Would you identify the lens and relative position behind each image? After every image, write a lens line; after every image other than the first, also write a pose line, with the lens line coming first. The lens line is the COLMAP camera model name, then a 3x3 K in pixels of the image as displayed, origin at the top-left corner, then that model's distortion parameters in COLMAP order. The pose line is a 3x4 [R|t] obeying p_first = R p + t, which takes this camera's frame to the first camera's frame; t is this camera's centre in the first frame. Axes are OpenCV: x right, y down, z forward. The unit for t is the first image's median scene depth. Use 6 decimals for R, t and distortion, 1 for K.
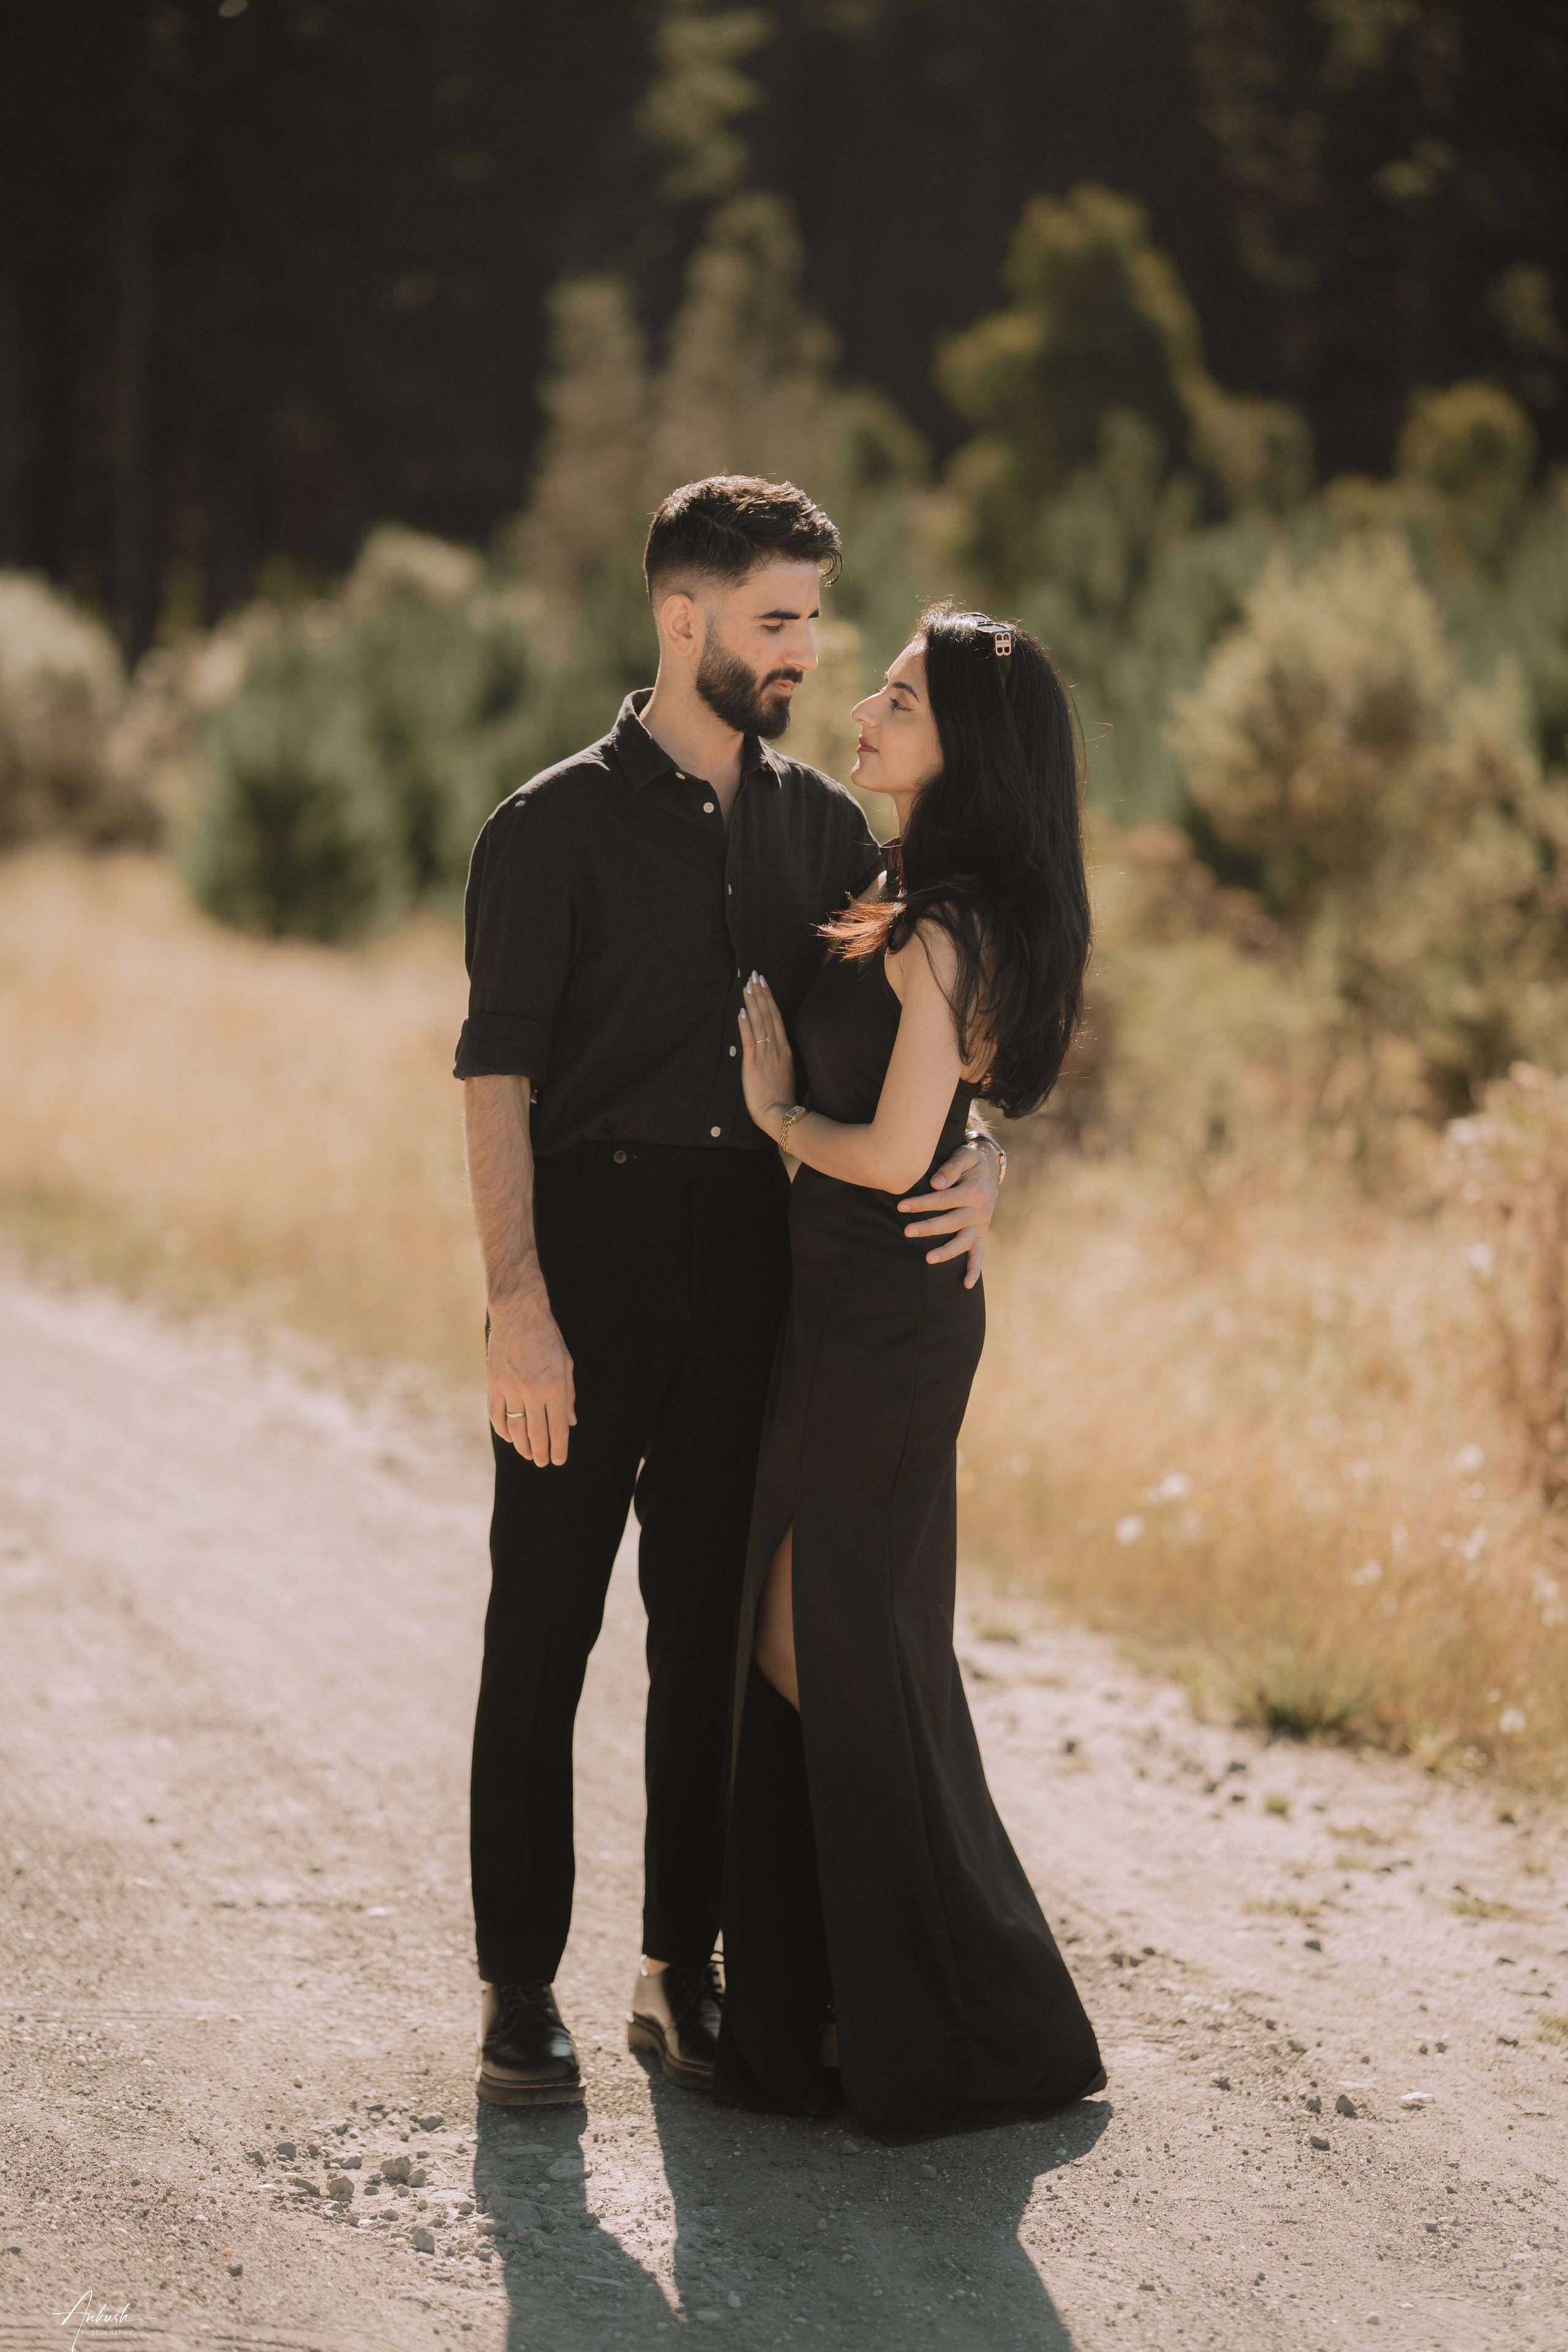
lens RADIAL K [[5874.3, 0, 802.7], [0, 5874.3, 1173.4], [0, 0, 1]] dist [0.822435, 0.000000]
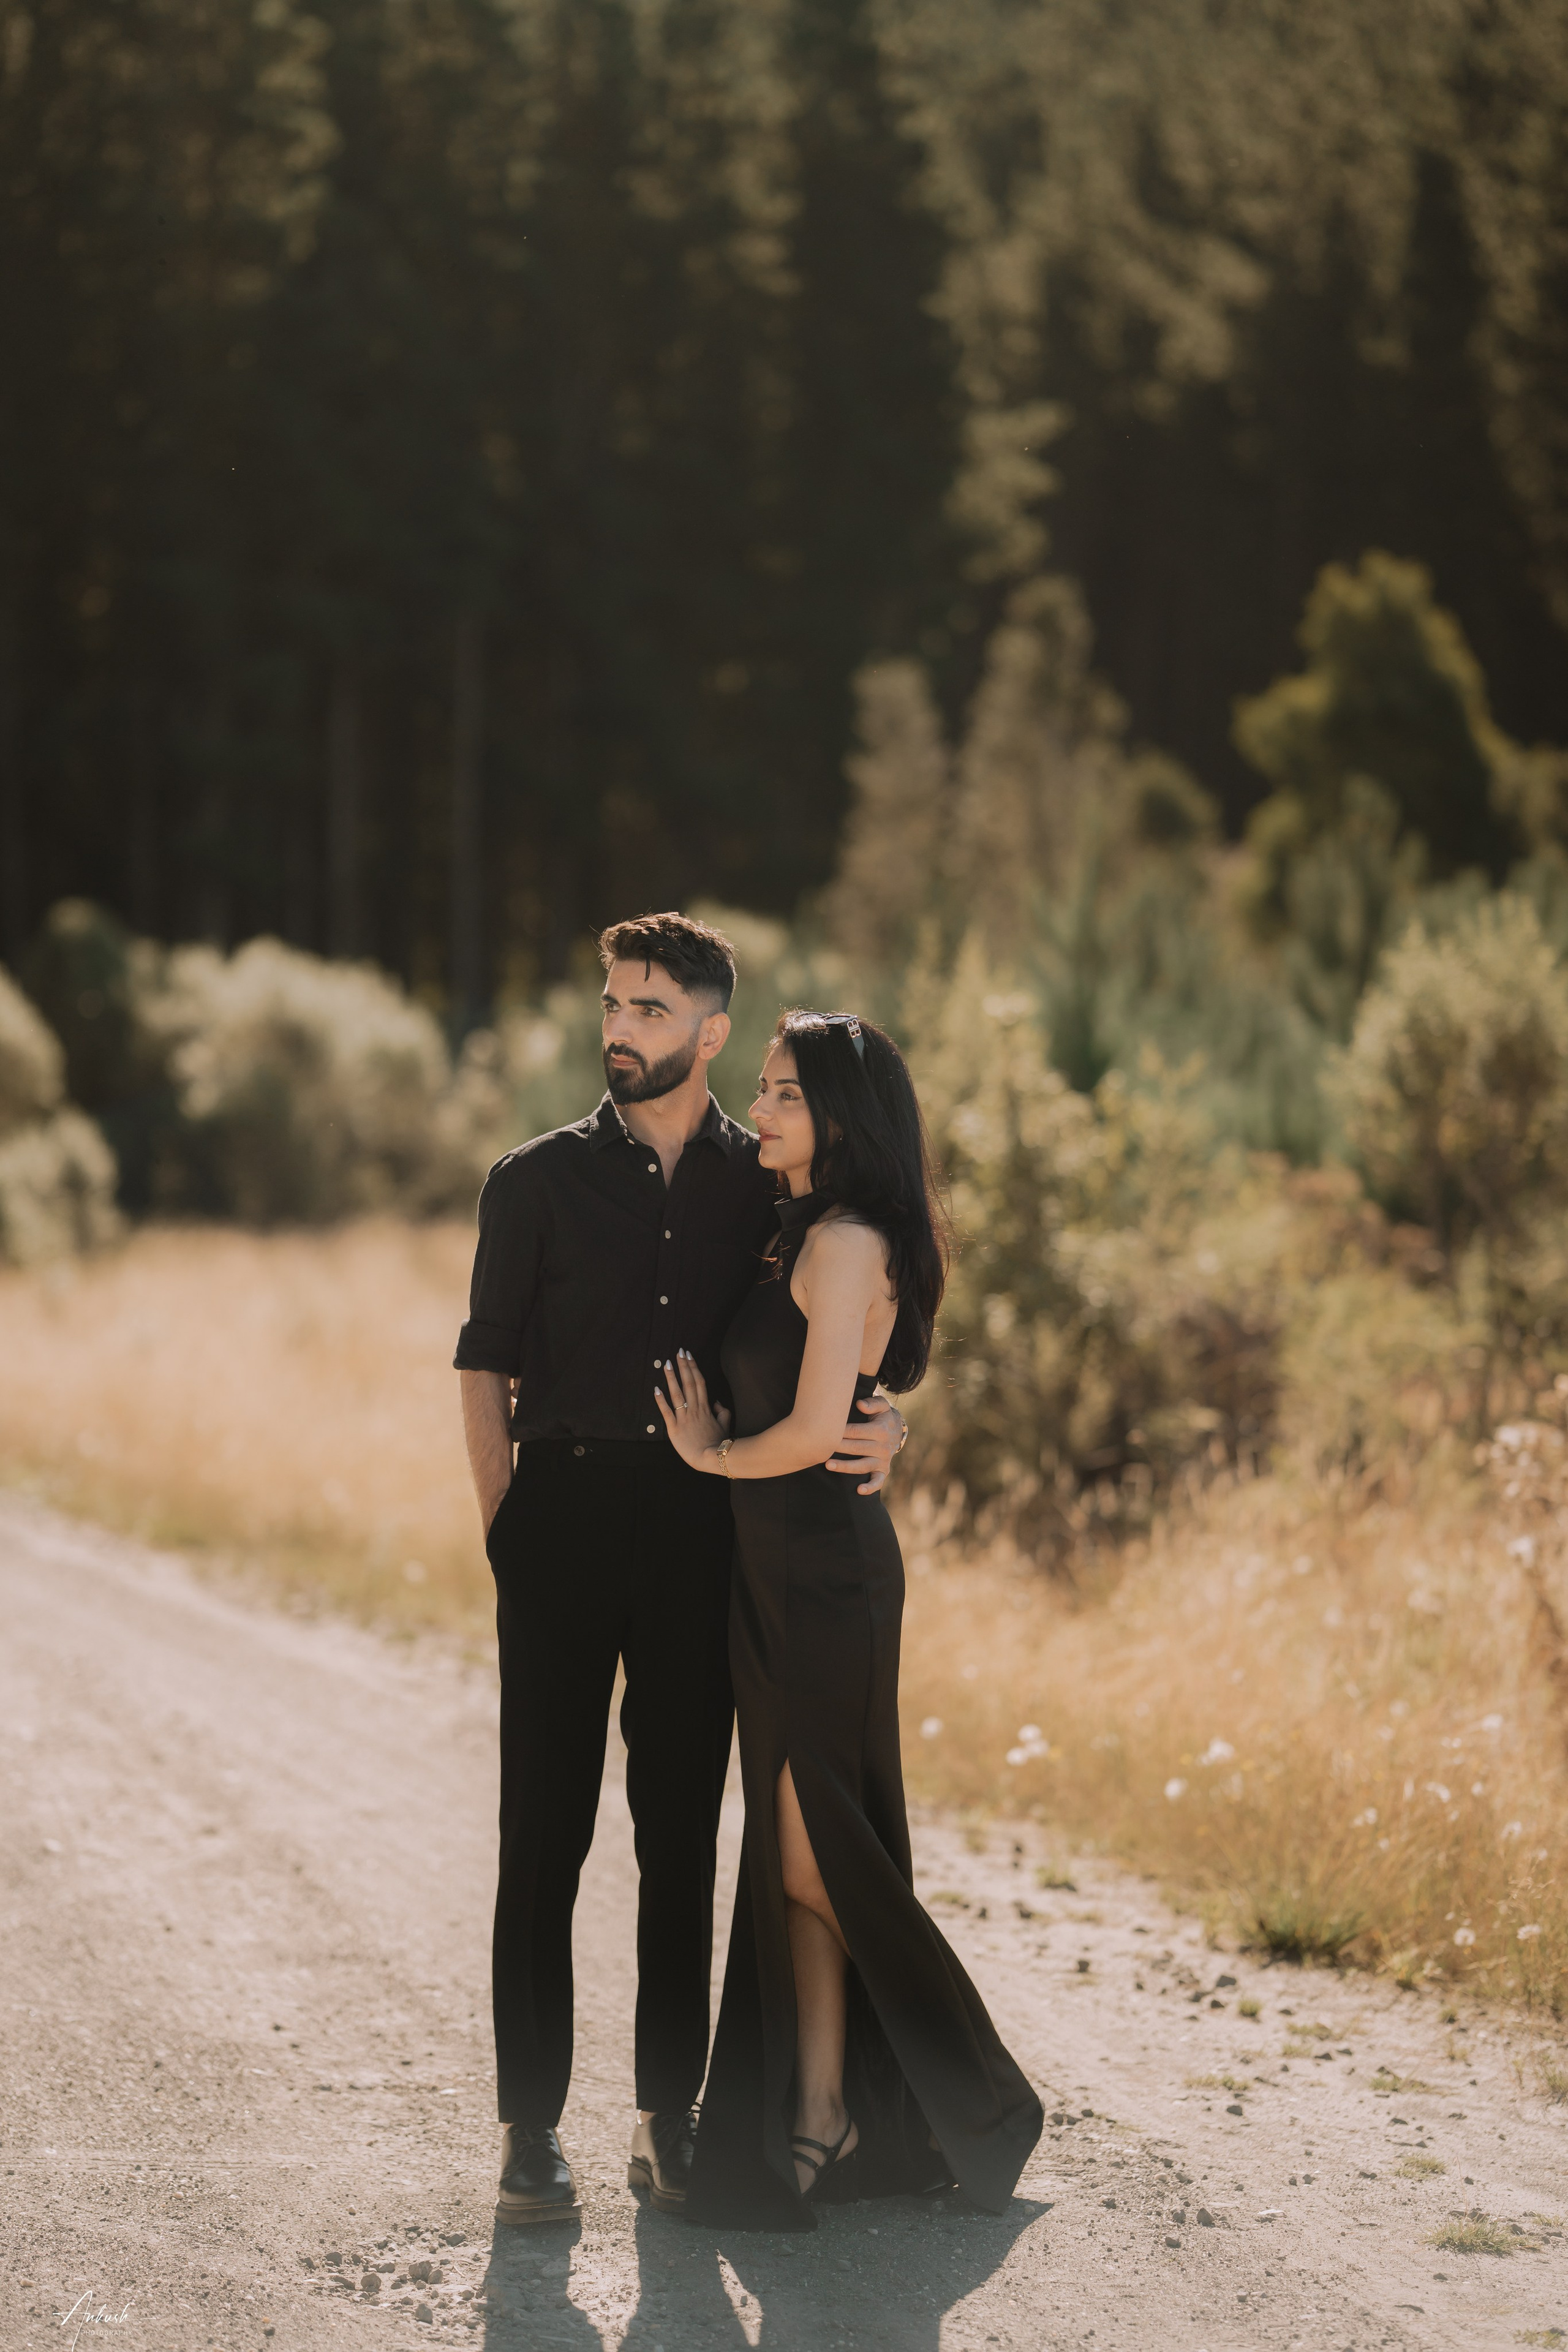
lens RADIAL K [[5874.3, 0, 747.0], [0, 5874.3, 1146.9], [0, 0, 1]] dist [0.822435, 0.000000]
pose [[0.997174, -0.030260, -0.068764, 0.060257], [0.025788, 0.997552, -0.065003, 0.010329], [0.070563, 0.063046, 0.995513, -0.167257]]
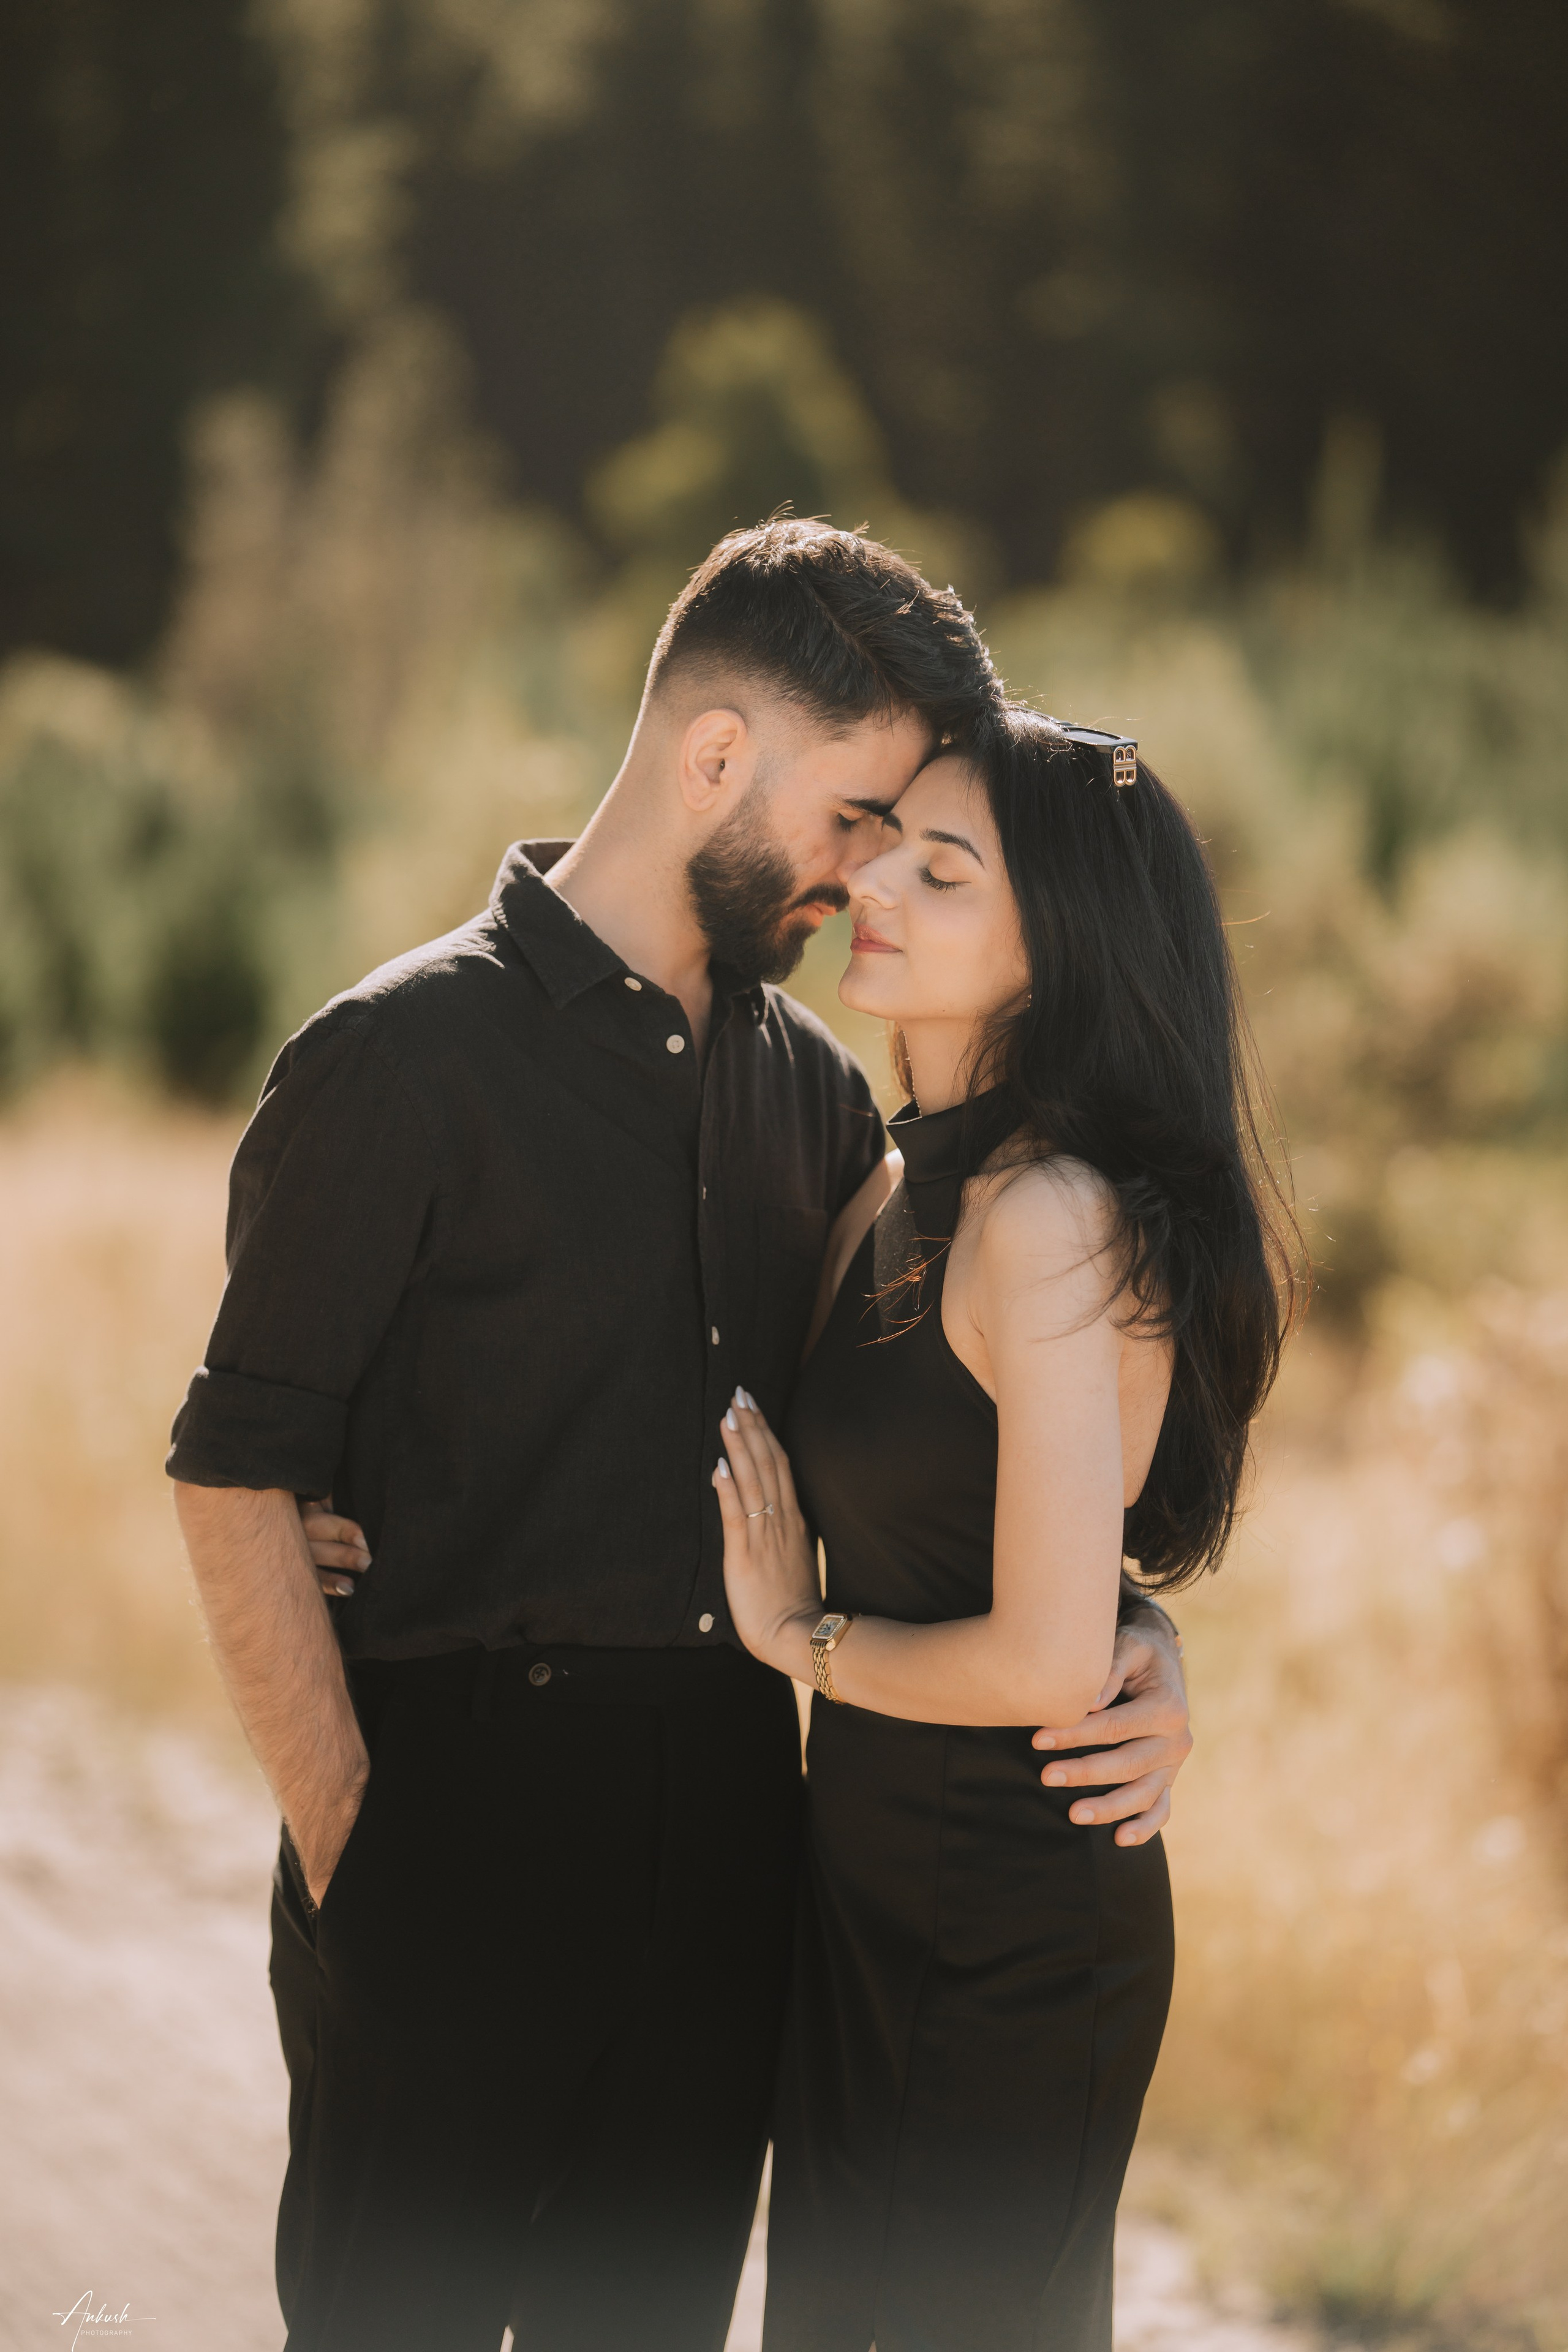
lens RADIAL K [[5874.3, 0, 784.1], [0, 5874.3, 1197.2], [0, 0, 1]] dist [0.822435, 0.000000]
pose [[0.998293, -0.019815, 0.054937, -0.020629], [0.020812, 0.999628, -0.017638, -0.024269], [-0.054567, 0.018751, 0.998334, 0.274270]]
